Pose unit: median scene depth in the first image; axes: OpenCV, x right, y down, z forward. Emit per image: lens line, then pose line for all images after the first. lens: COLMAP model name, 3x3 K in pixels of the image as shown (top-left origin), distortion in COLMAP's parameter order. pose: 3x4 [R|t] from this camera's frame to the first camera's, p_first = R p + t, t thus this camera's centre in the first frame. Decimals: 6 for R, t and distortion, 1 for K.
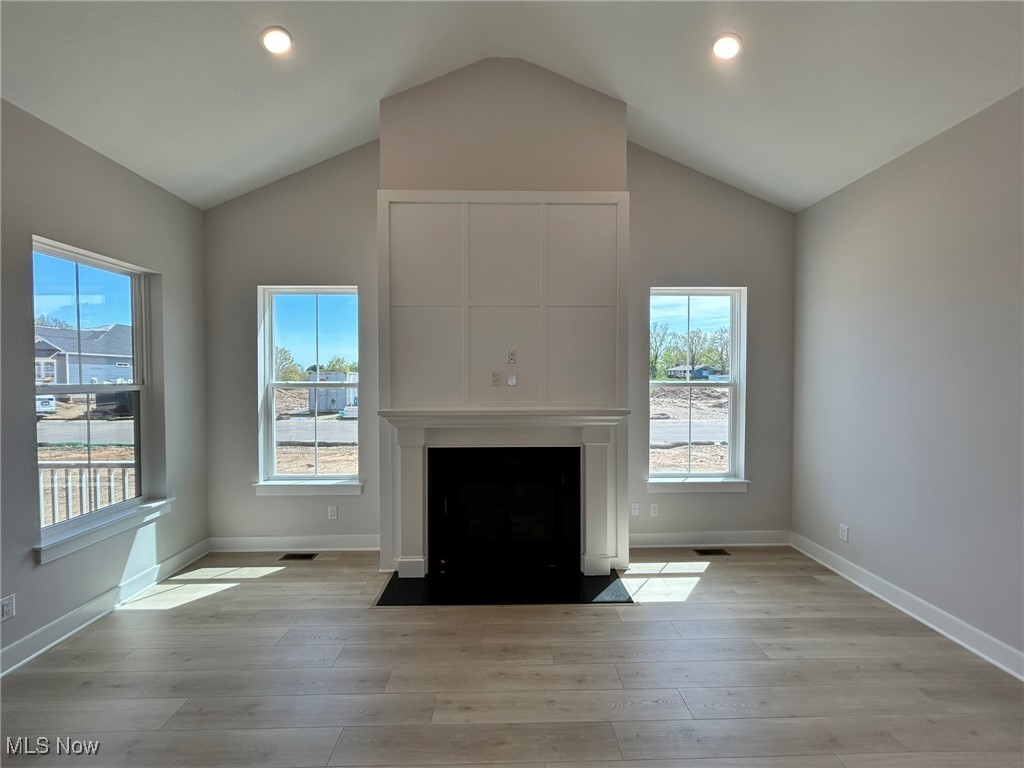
lens RADIAL K [[414.2, 0, 507.6], [0, 414.2, 383.8], [0, 0, 1]] dist [0.009494, -0.001865]
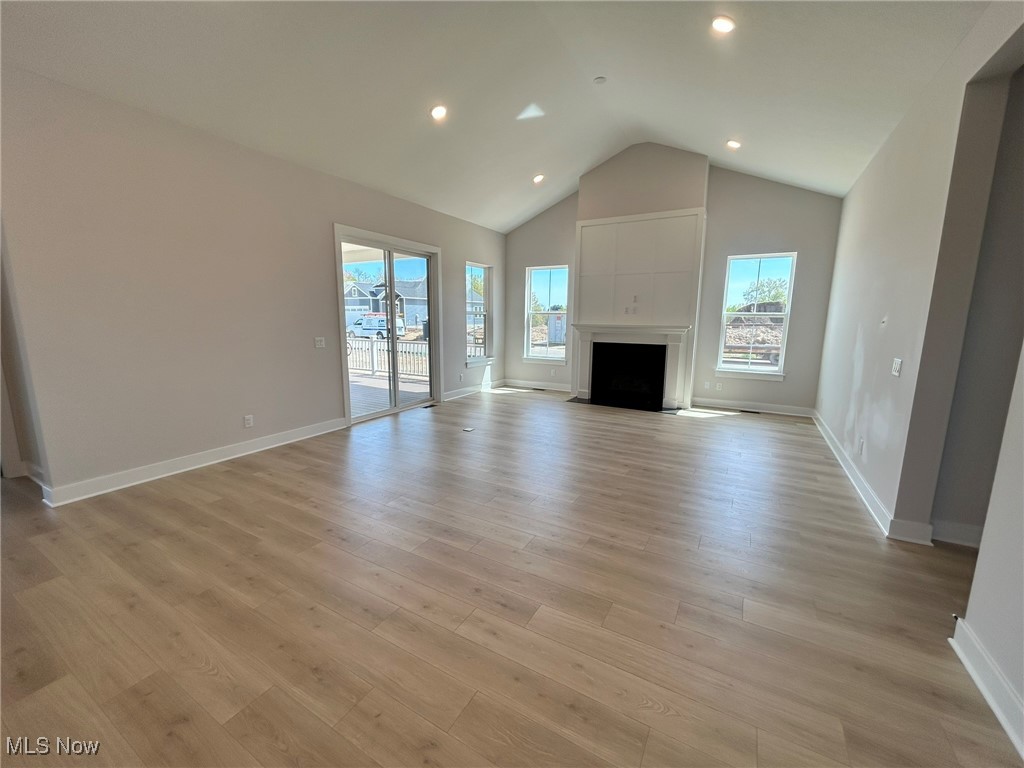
lens RADIAL K [[414.2, 0, 510.8], [0, 414.2, 382.1], [0, 0, 1]] dist [0.009494, -0.001865]
pose [[0.857918, 0.091532, -0.505568, 0.544486], [-0.021241, 0.989480, 0.143099, 0.058054], [0.513347, -0.112029, 0.850837, -1.074420]]
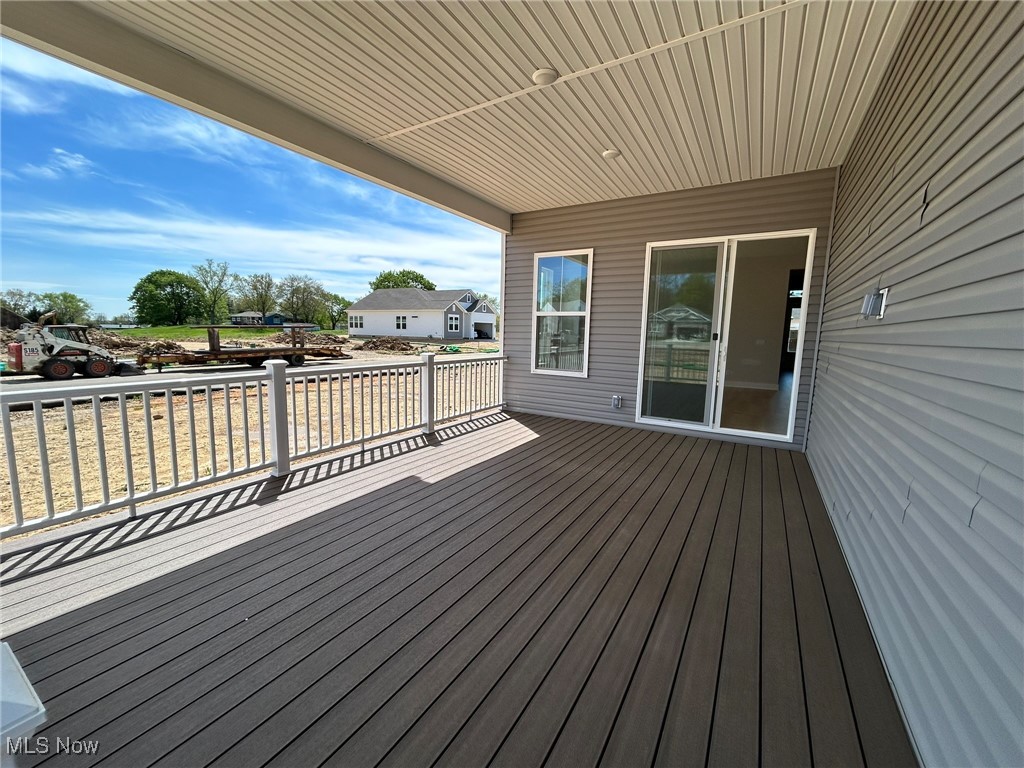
lens RADIAL K [[414.2, 0, 512.0], [0, 414.2, 381.8], [0, 0, 1]] dist [0.009494, -0.001865]
pose [[0.536735, -0.093521, 0.838552, -0.092206], [-0.009034, 0.993144, 0.116544, -0.001896], [-0.843703, -0.070129, 0.532210, -0.009034]]
